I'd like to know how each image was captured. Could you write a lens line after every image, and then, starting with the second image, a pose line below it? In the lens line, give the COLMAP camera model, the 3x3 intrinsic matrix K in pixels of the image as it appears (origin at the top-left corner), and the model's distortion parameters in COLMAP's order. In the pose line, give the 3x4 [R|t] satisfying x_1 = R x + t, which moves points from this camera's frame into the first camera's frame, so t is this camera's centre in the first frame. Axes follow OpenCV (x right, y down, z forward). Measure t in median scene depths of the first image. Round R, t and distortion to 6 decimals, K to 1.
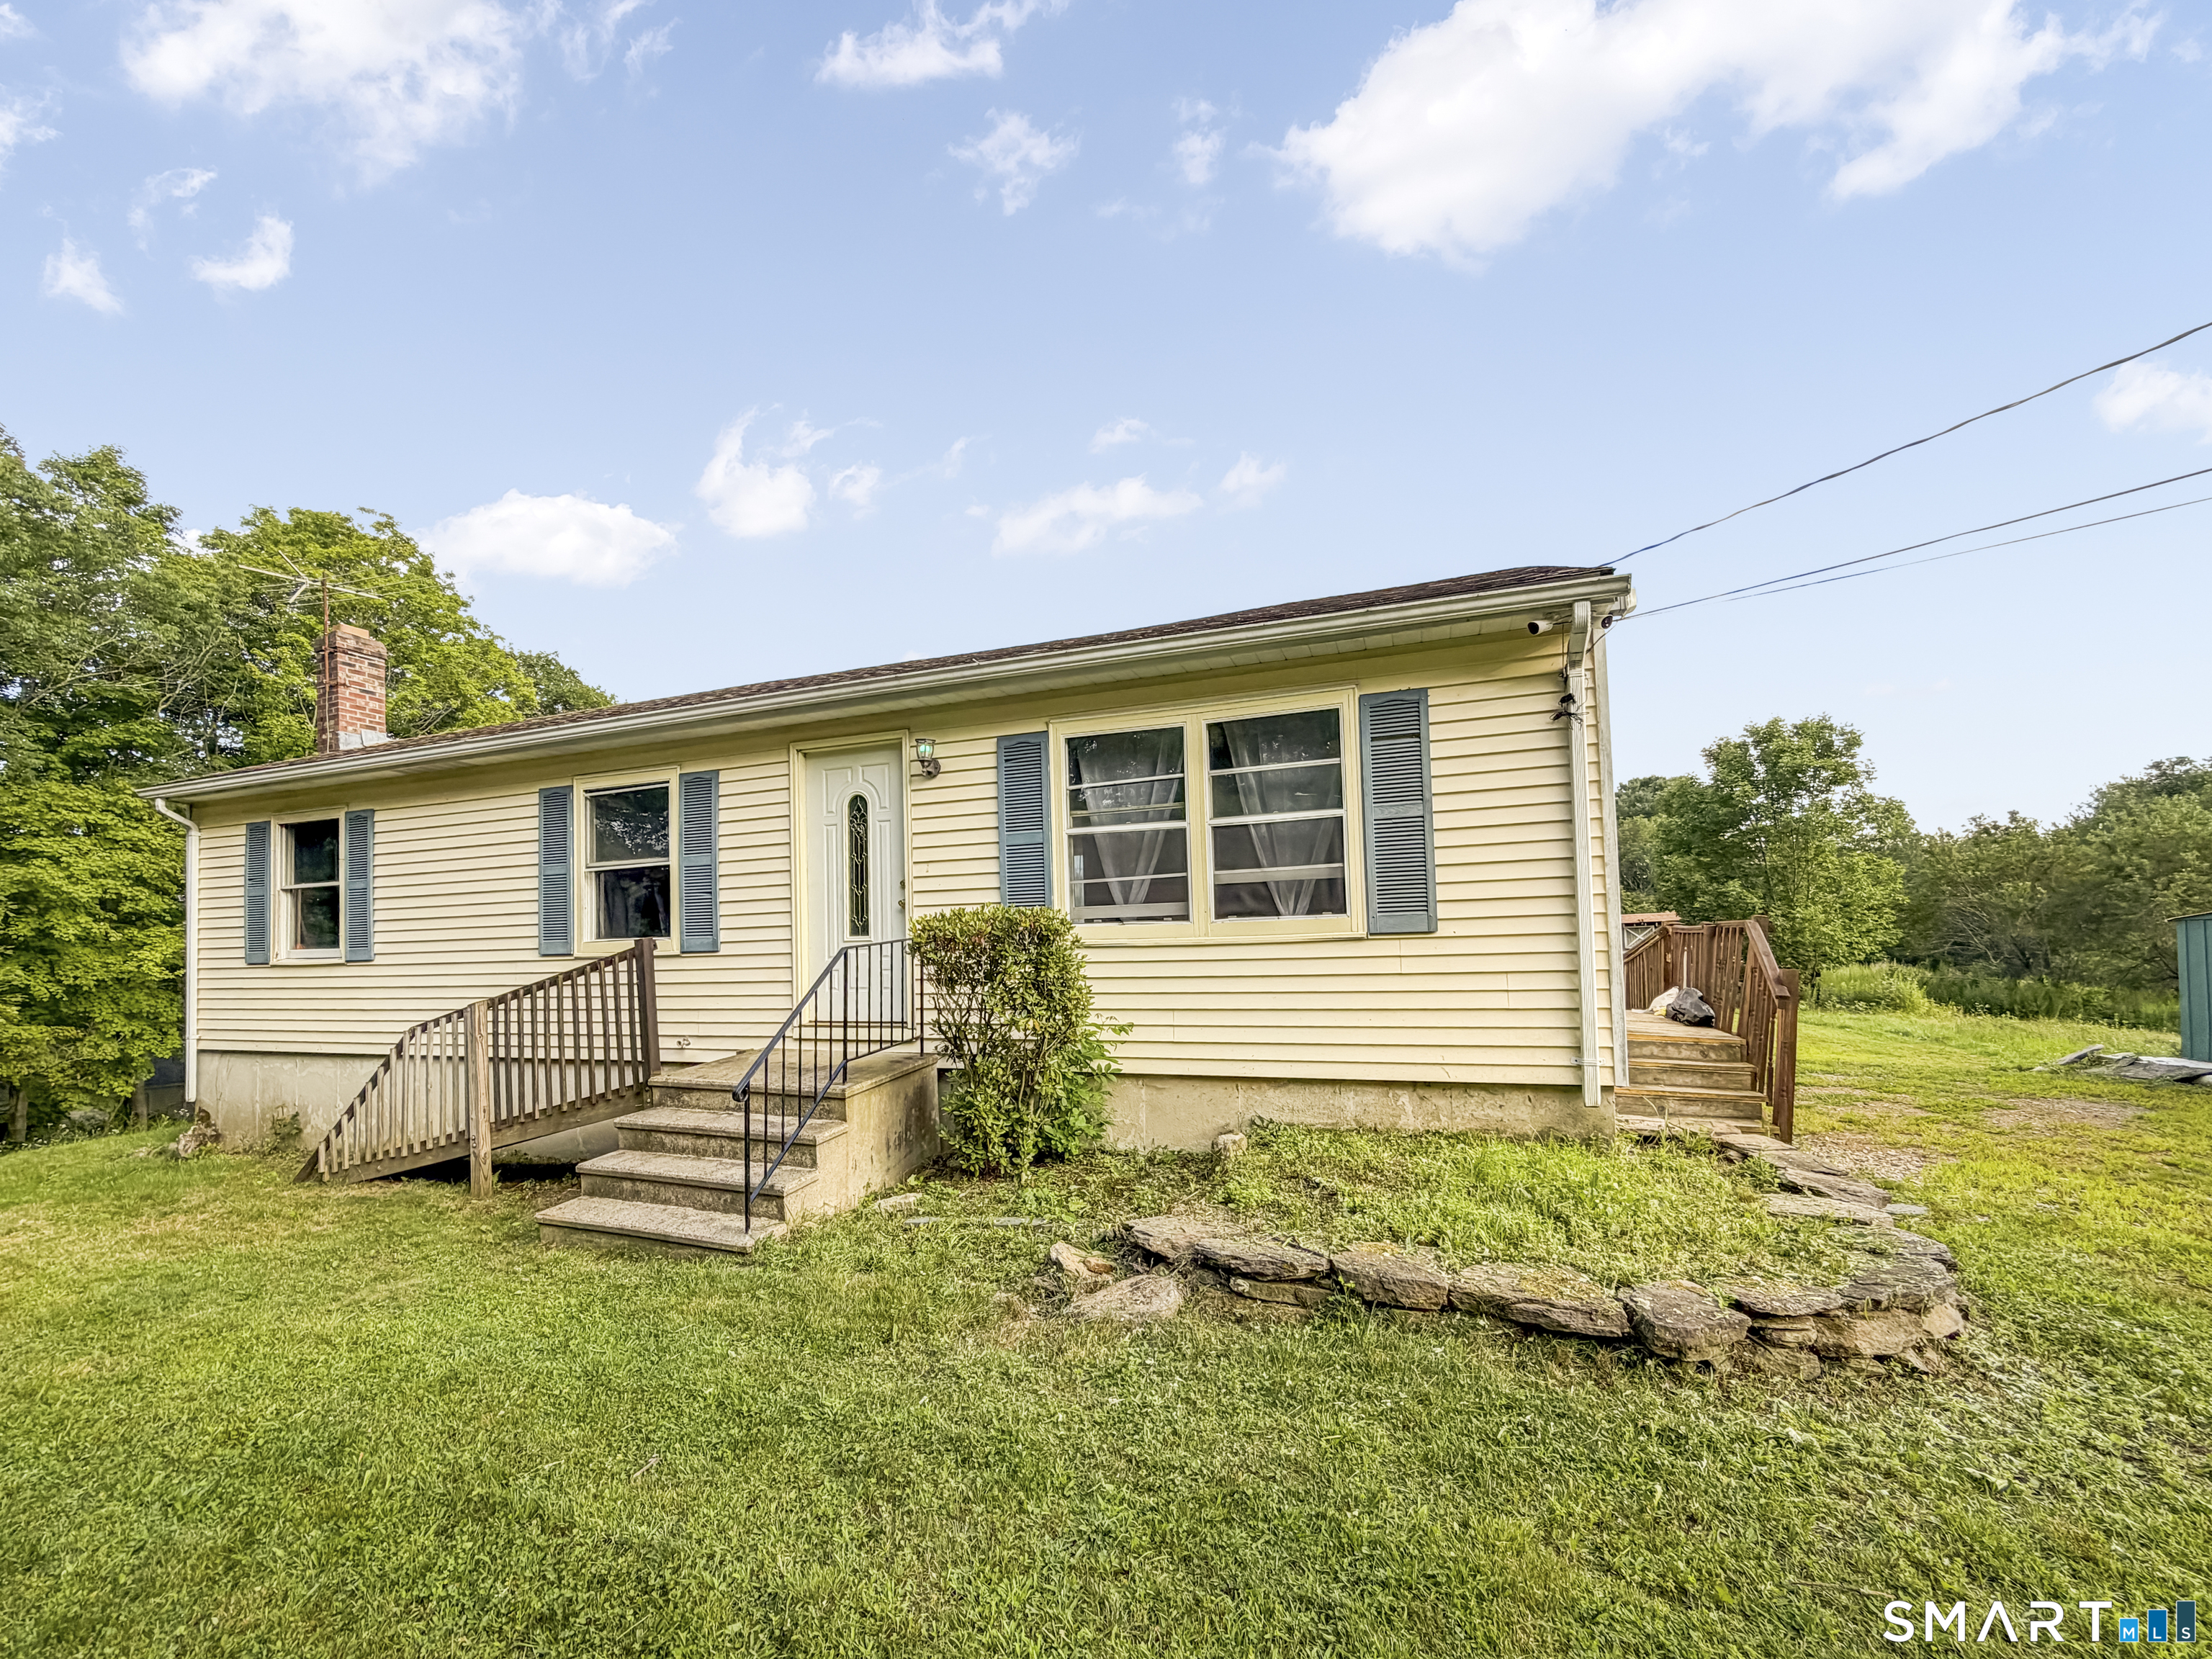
lens RADIAL K [[891.7, 0, 1053.2], [0, 891.7, 909.1], [0, 0, 1]] dist [0.000129, -0.000308]
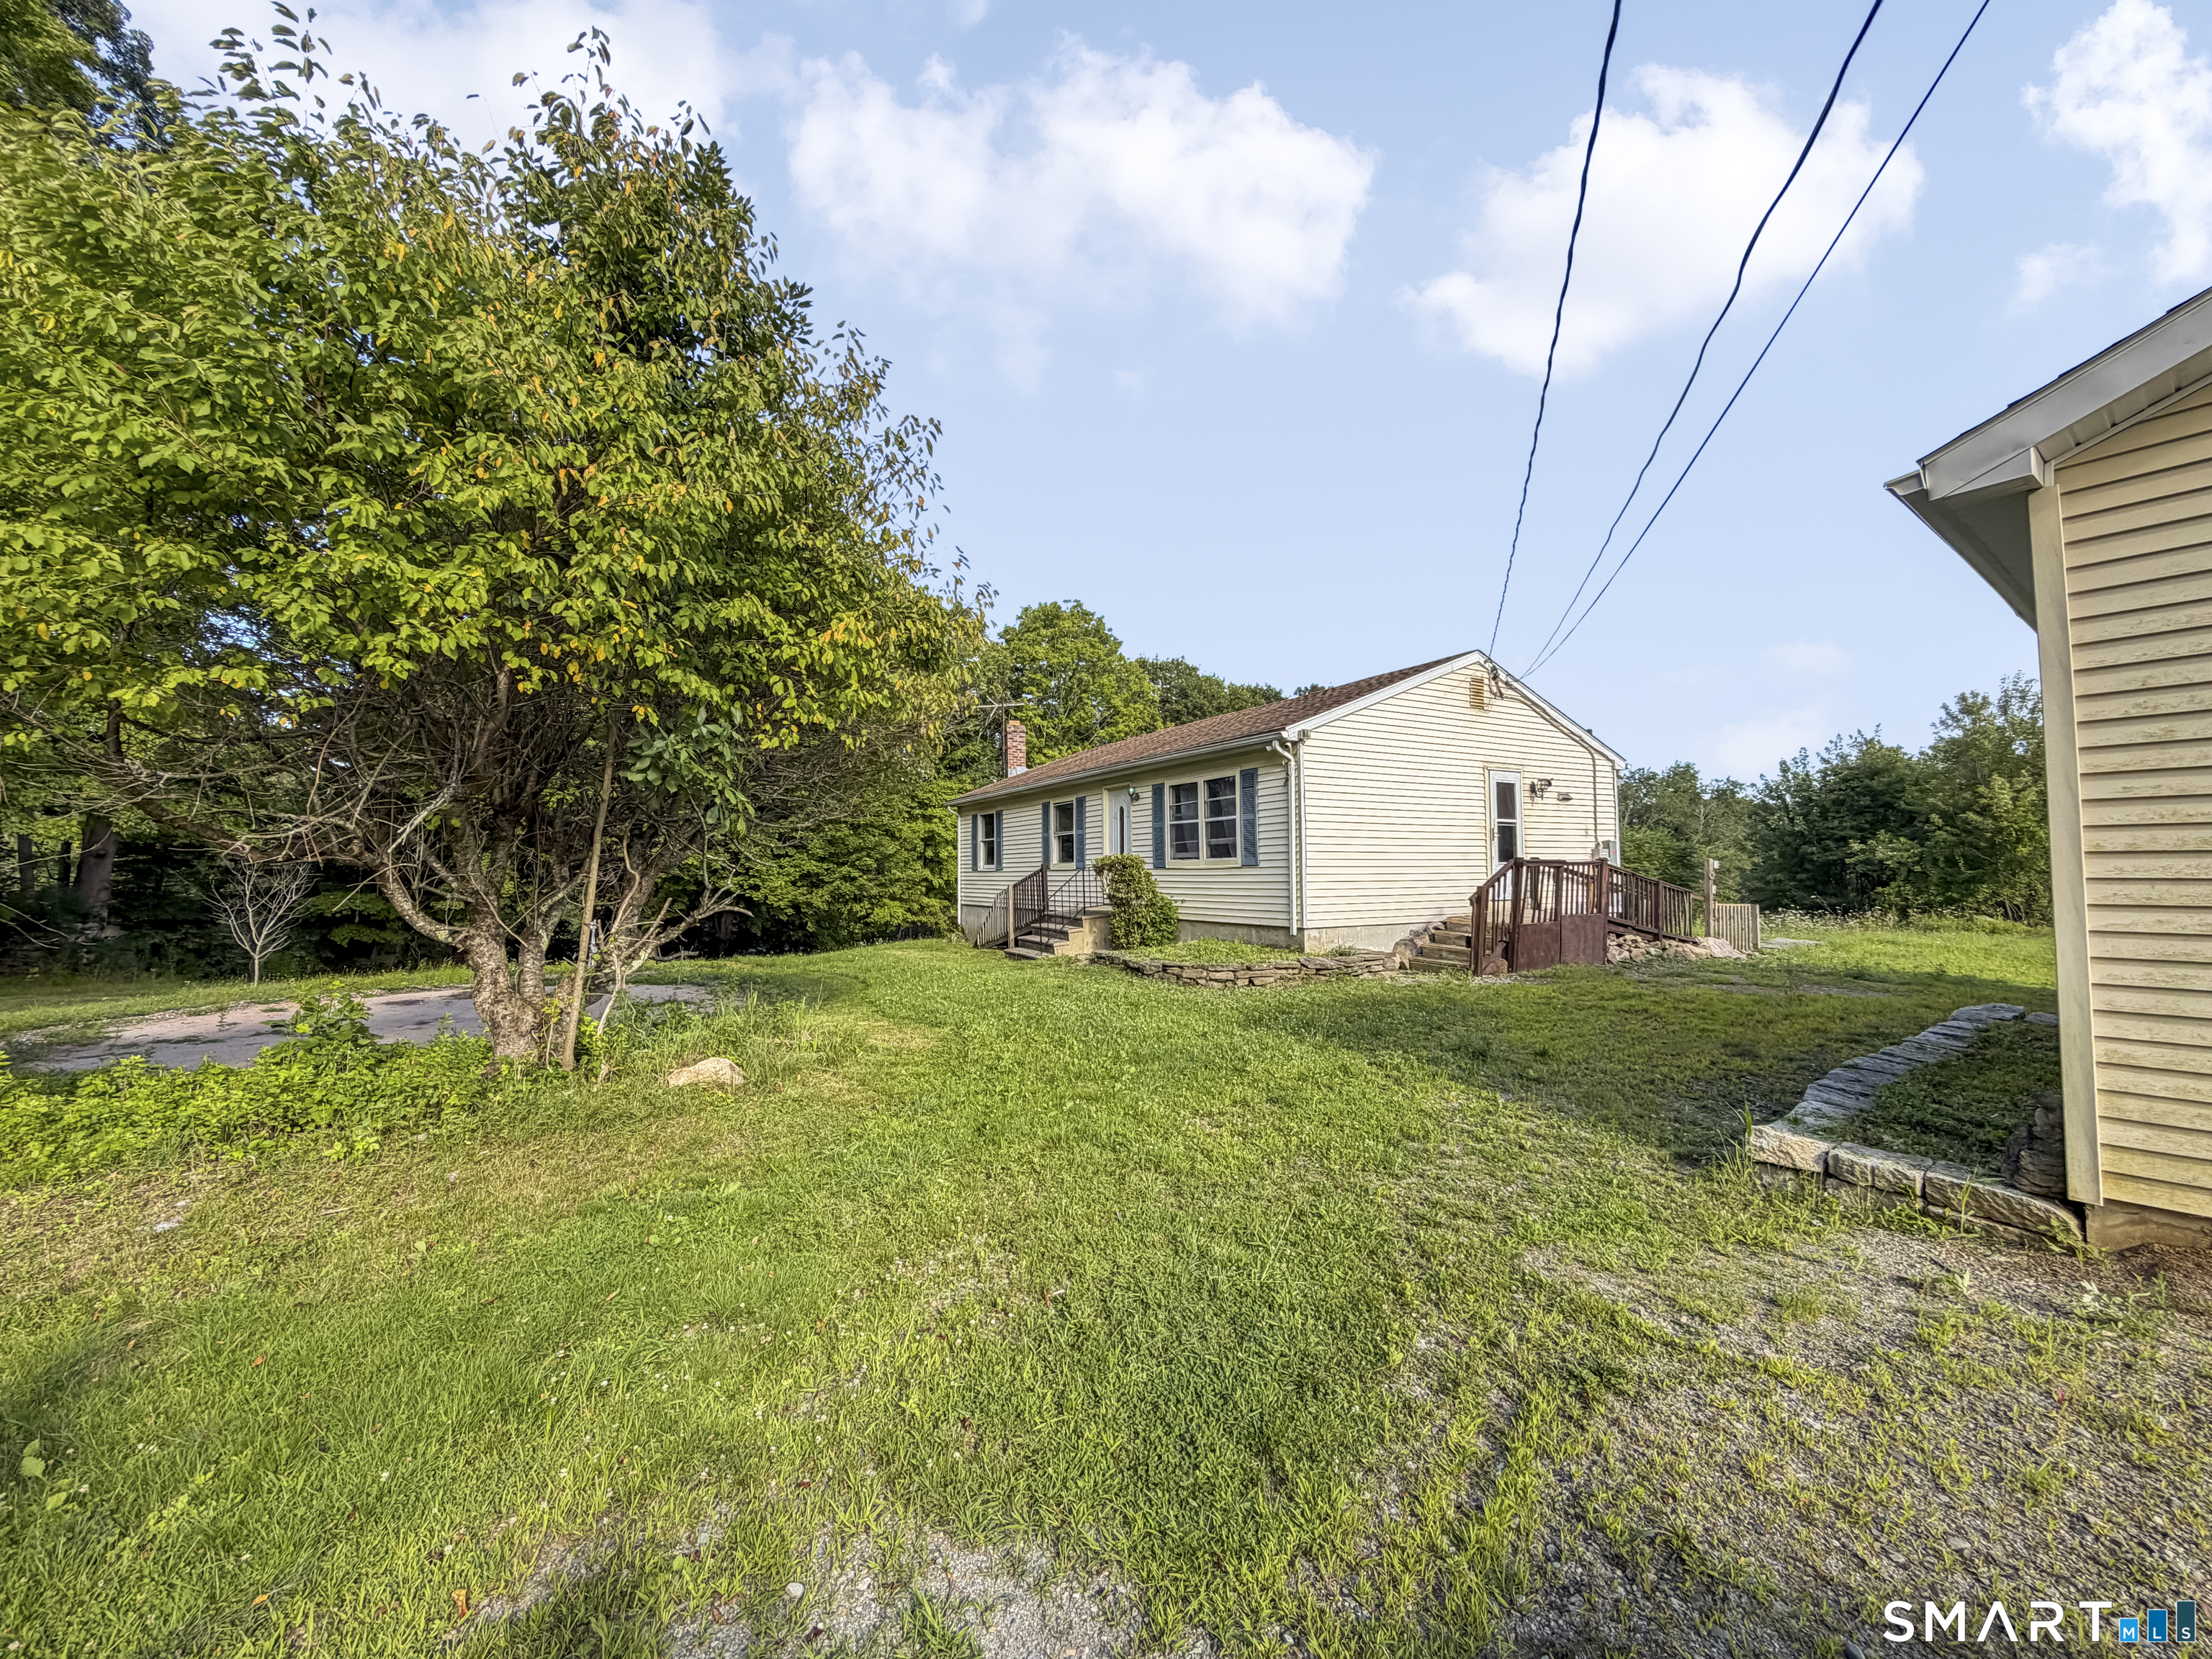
lens RADIAL K [[891.7, 0, 1098.0], [0, 891.7, 818.1], [0, 0, 1]] dist [0.000129, -0.000308]
pose [[0.766054, -0.020203, -0.642459, 1.254251], [0.013515, 0.999791, -0.015326, -0.055199], [0.642635, 0.003058, 0.766167, -0.892028]]
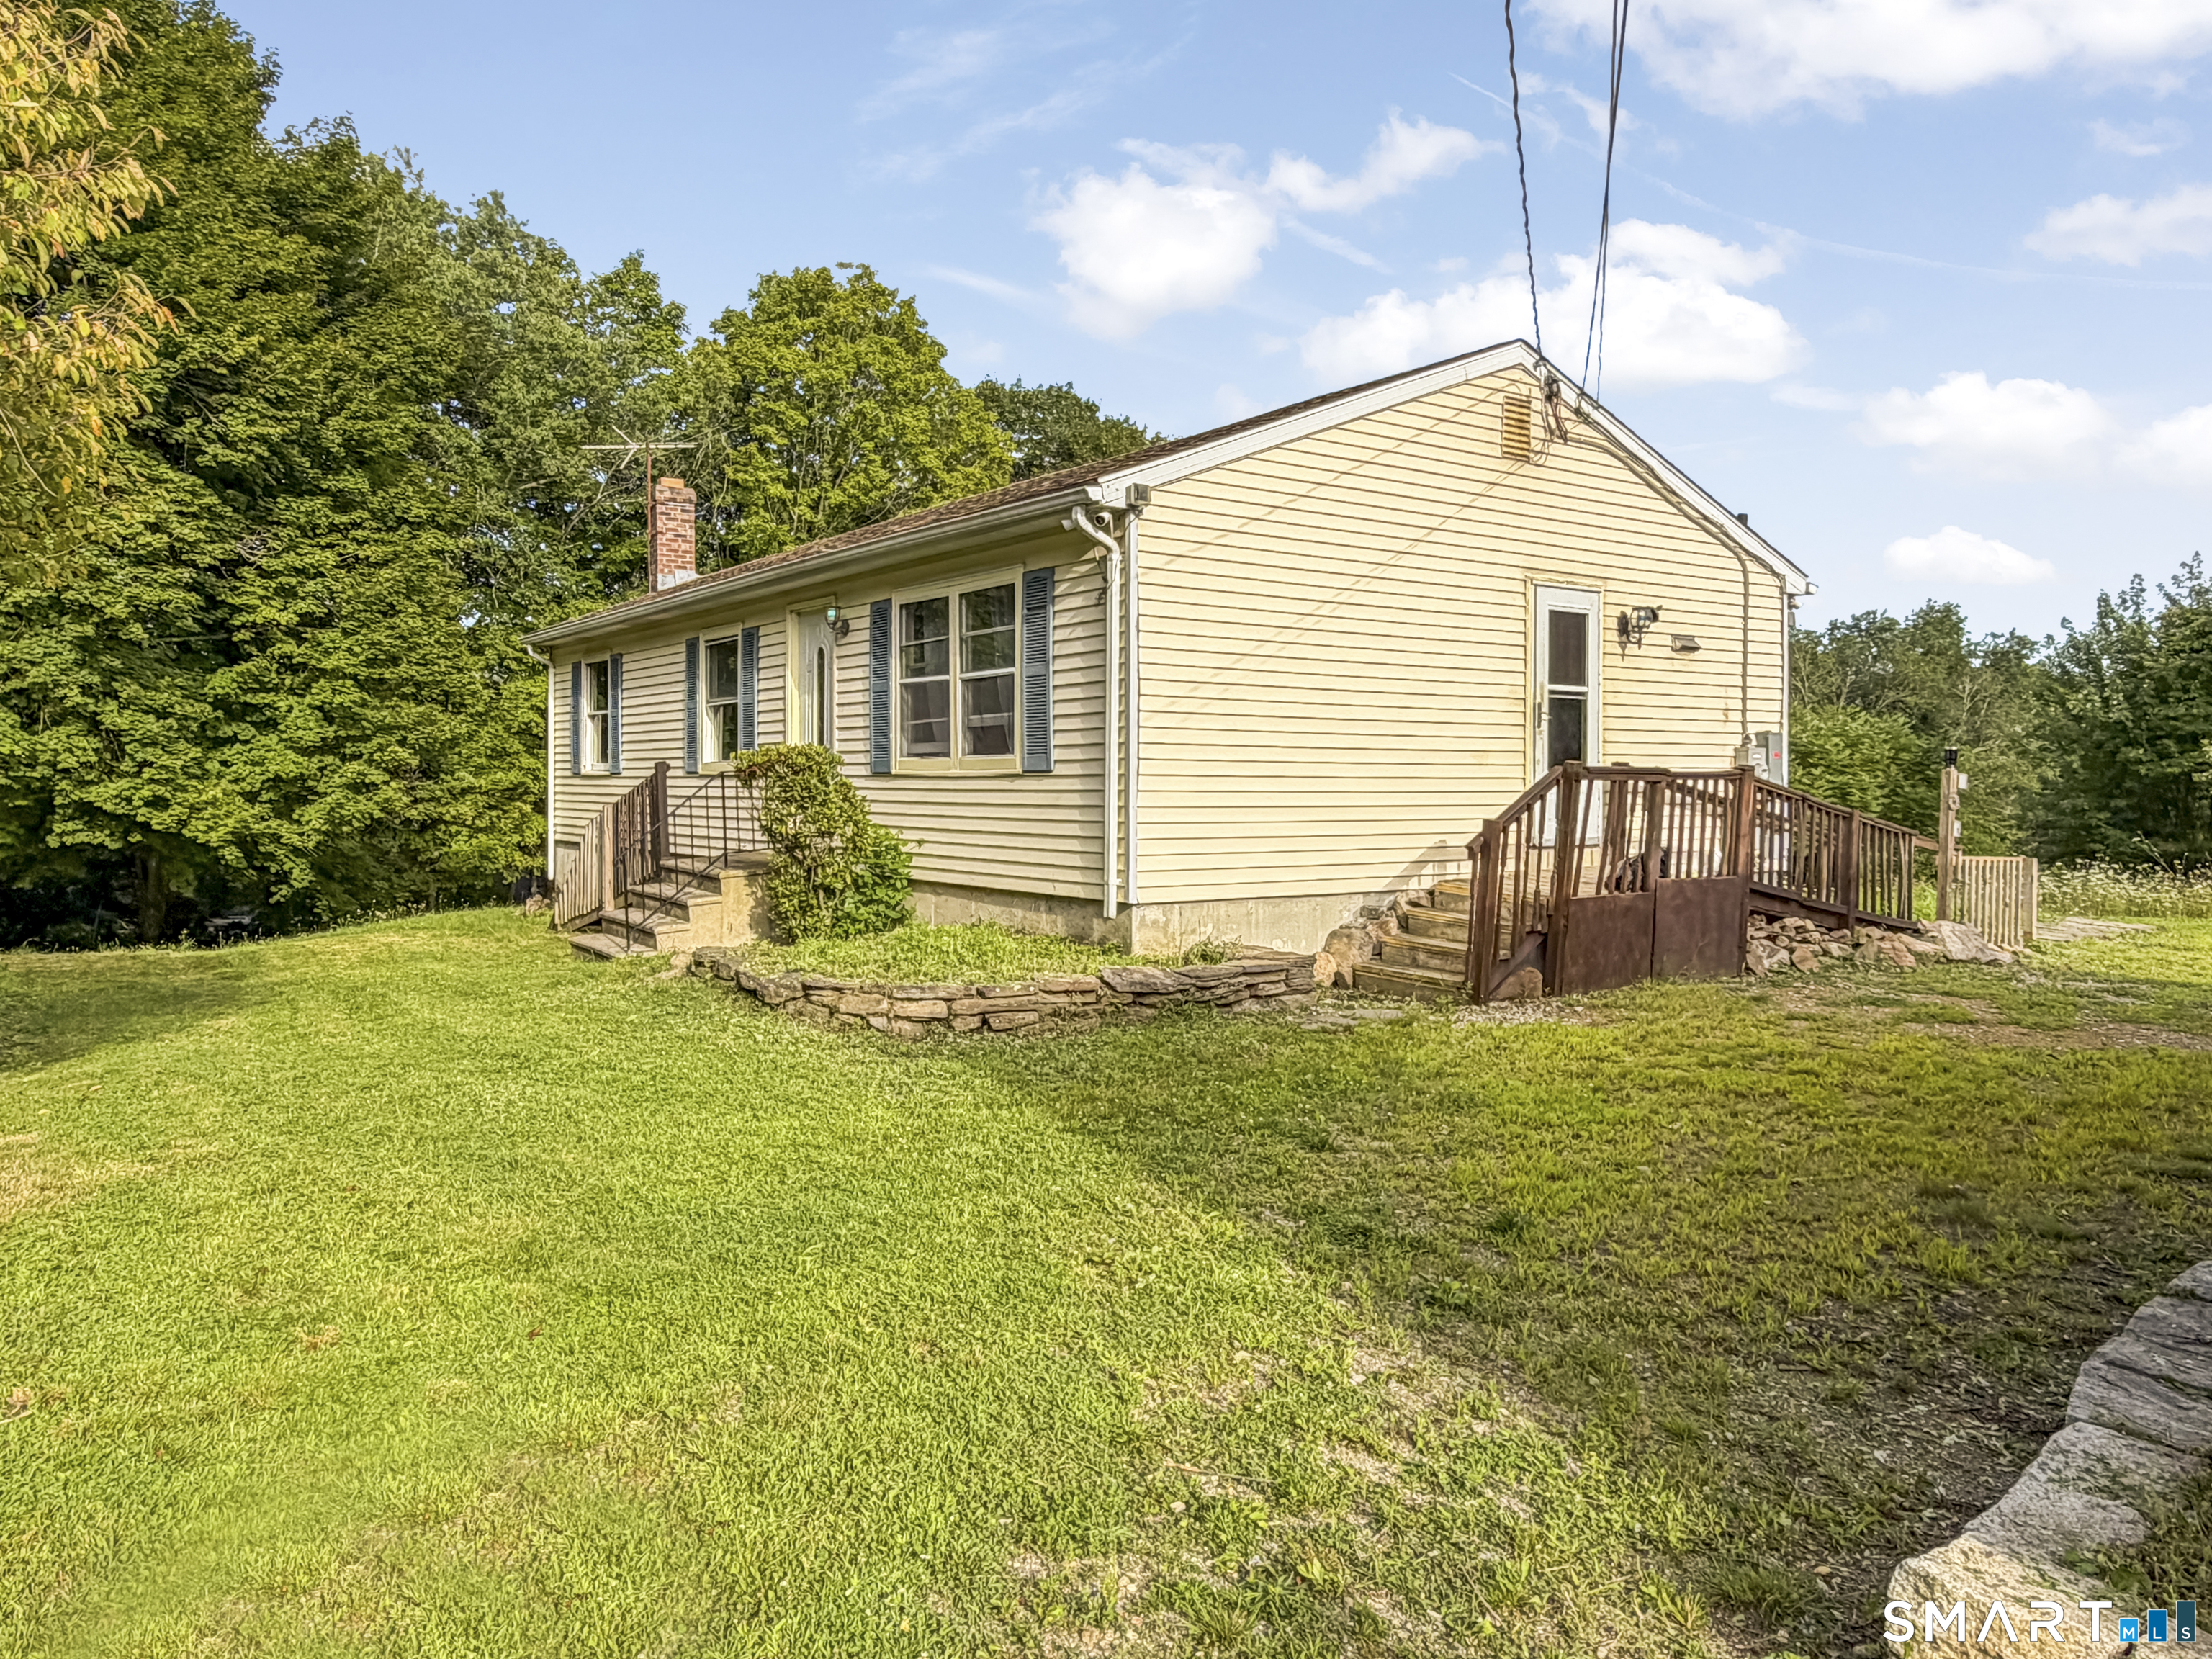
lens RADIAL K [[1569.8, 0, 1108.7], [0, 1569.8, 765.4], [0, 0, 1]] dist [0.009915, -0.002328]
pose [[0.822647, 0.023339, -0.568073, 1.251747], [-0.003232, 0.999333, 0.036377, -0.043753], [0.568543, -0.028090, 0.822174, -0.510536]]
